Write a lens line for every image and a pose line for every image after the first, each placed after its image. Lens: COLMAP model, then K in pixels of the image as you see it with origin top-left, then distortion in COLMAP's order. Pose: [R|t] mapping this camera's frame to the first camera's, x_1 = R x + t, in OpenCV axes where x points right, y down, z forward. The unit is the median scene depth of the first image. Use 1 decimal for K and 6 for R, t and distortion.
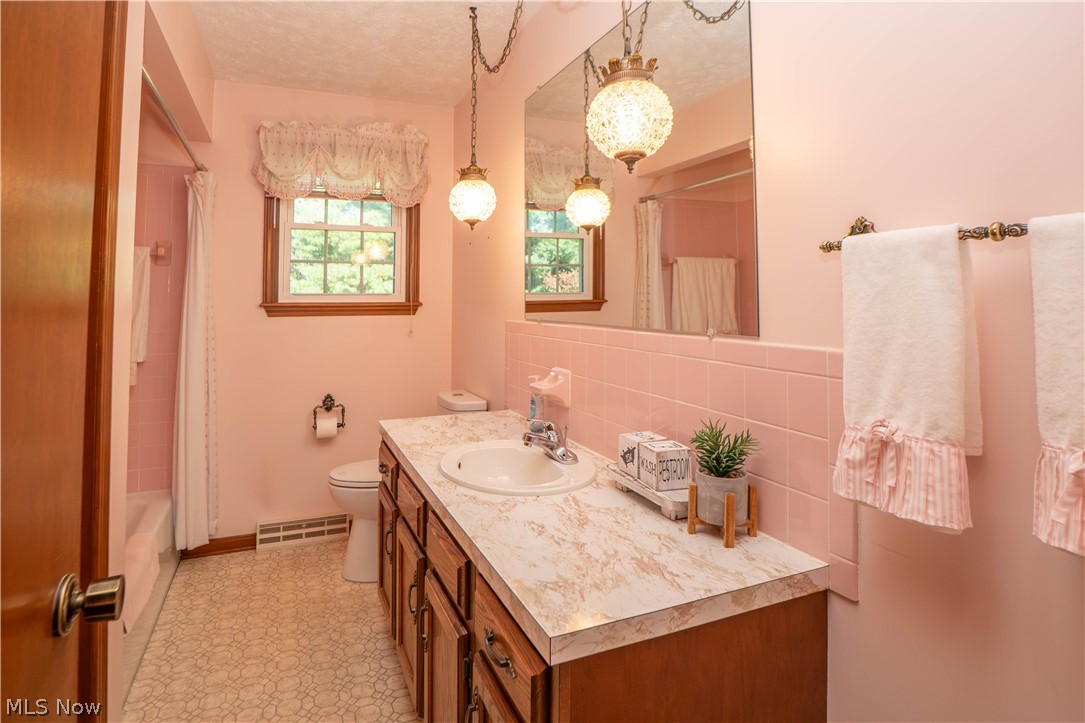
lens RADIAL K [[558.2, 0, 544.8], [0, 558.2, 347.7], [0, 0, 1]] dist [-0.024215, 0.000133]
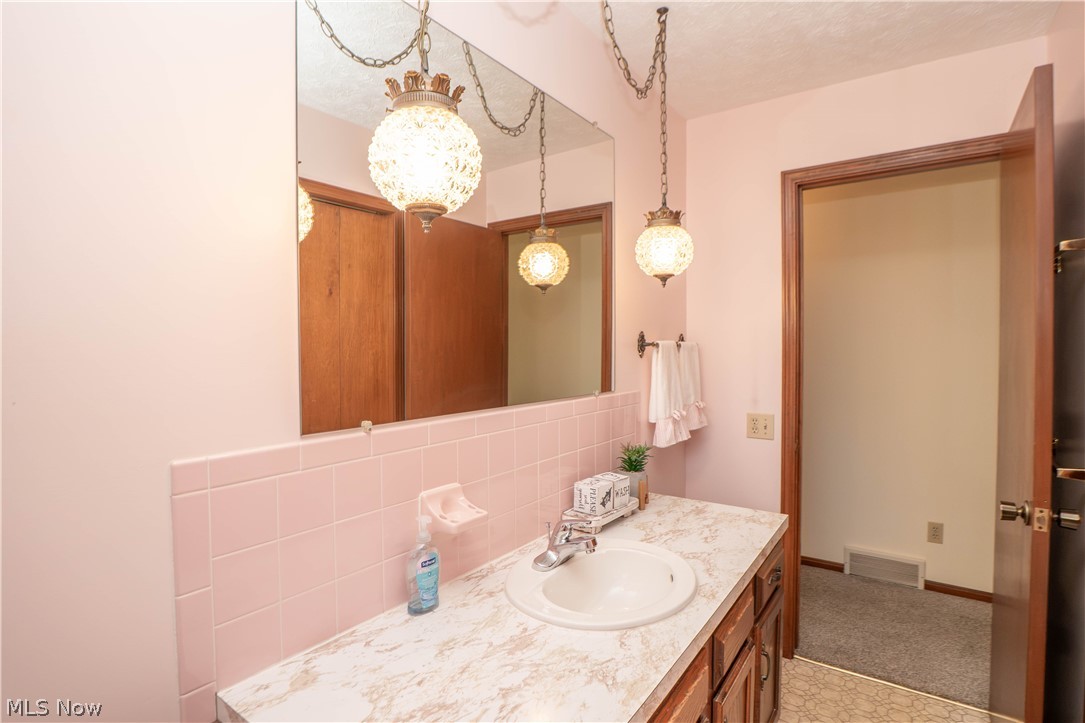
lens RADIAL K [[558.2, 0, 544.8], [0, 558.2, 347.7], [0, 0, 1]] dist [-0.024215, 0.000133]
pose [[-0.505721, 0.025205, 0.862329, -0.900225], [0.105572, 0.993868, 0.032863, -0.192078], [-0.856213, 0.107657, -0.505281, 1.839339]]
